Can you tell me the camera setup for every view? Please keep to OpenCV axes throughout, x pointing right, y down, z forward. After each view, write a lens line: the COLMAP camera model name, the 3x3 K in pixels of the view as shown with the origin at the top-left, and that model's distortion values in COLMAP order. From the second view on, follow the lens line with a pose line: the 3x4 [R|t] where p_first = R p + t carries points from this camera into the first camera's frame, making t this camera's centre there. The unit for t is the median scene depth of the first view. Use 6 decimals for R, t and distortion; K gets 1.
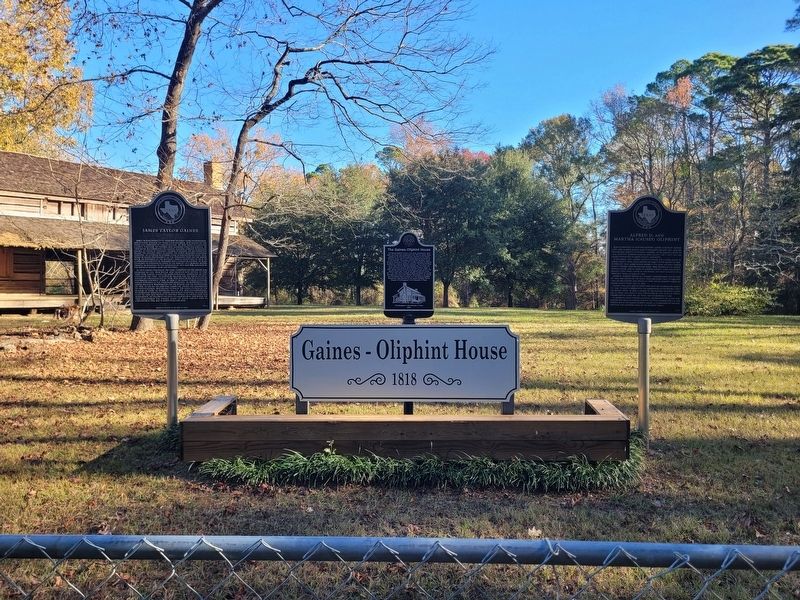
lens RADIAL K [[595.5, 0, 404.9], [0, 595.5, 299.0], [0, 0, 1]] dist [0.037757, -0.032236]
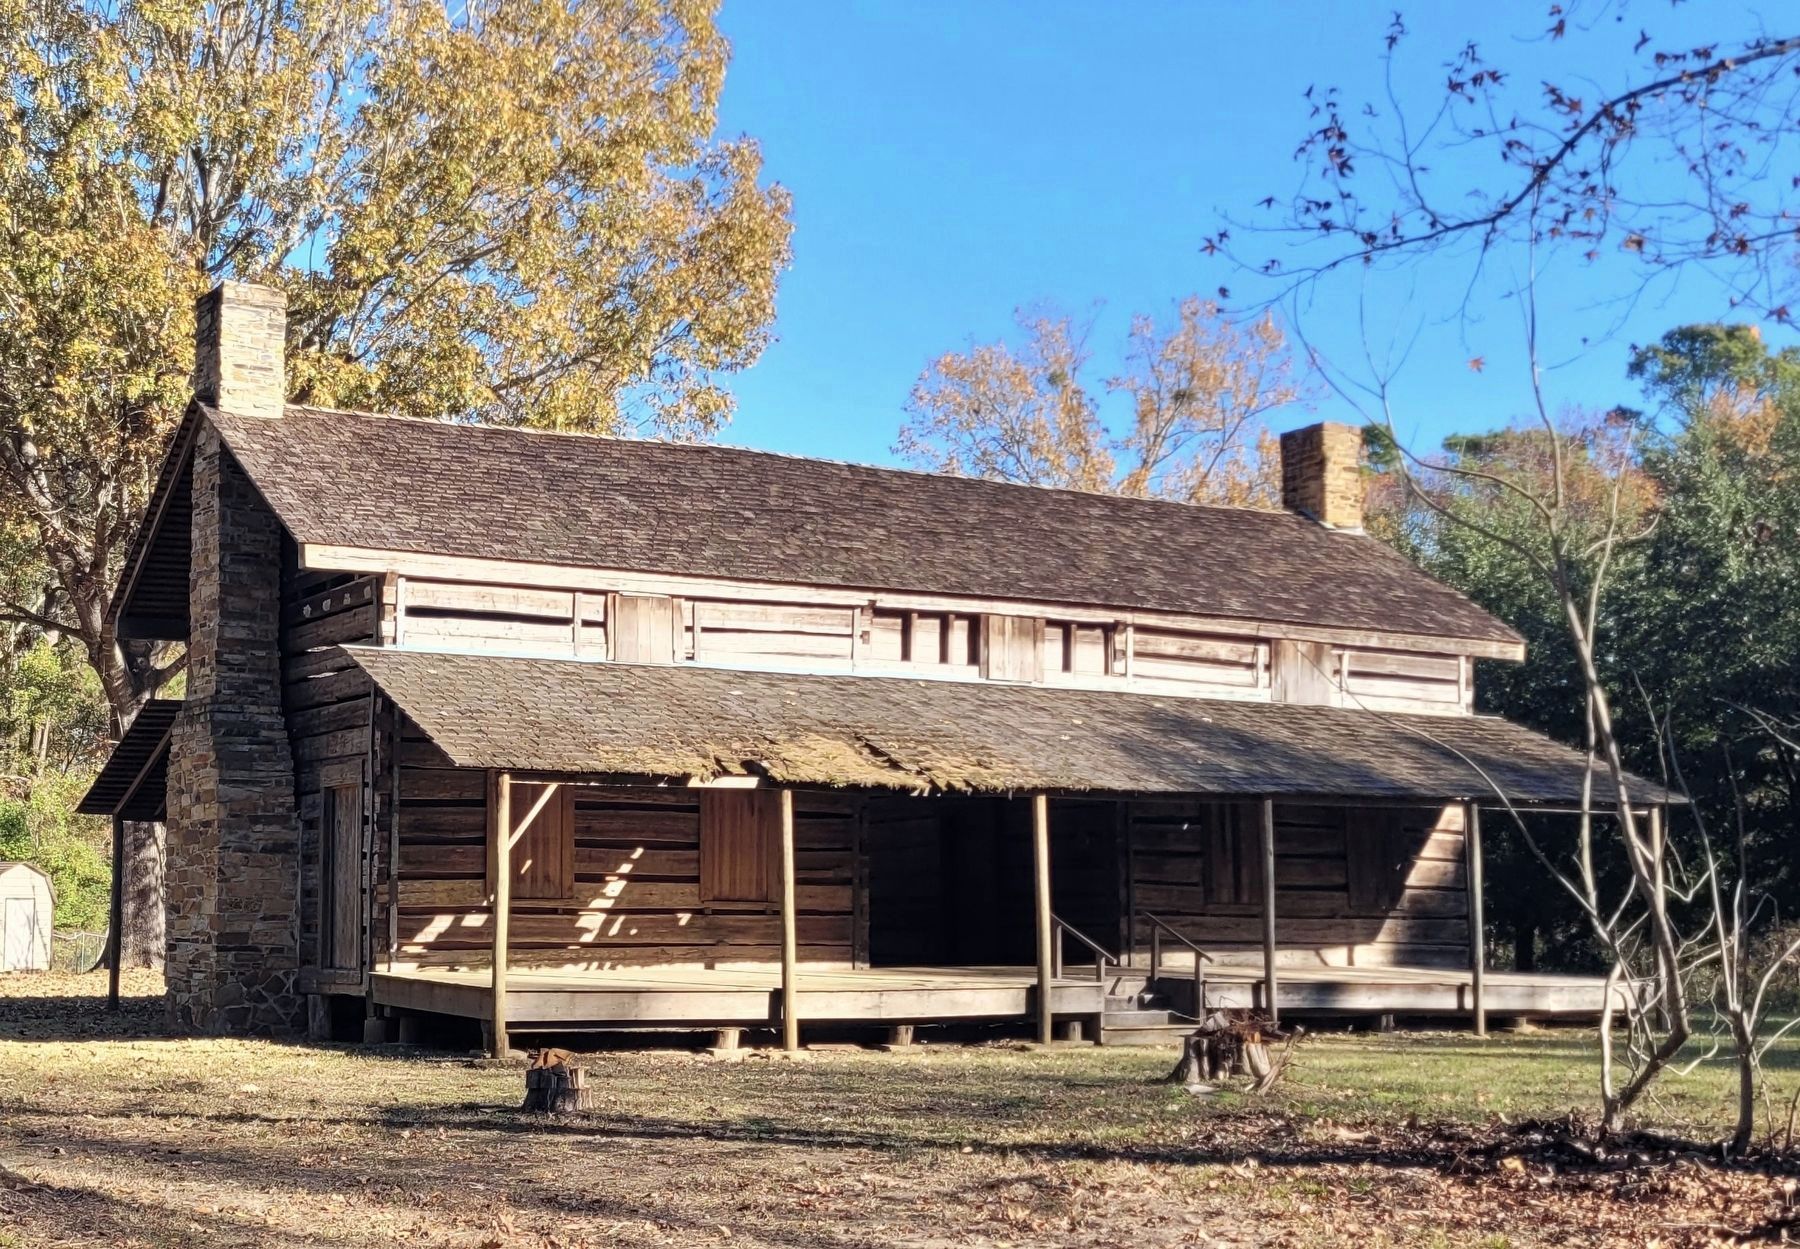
lens RADIAL K [[2483.5, 0, 899.9], [0, 2483.5, 623.6], [0, 0, 1]] dist [0.024079, 0.000000]
pose [[0.925615, -0.047839, -0.375430, -0.351823], [-0.005584, 0.990145, -0.139938, -0.007575], [0.378424, 0.131625, 0.916226, -0.018601]]
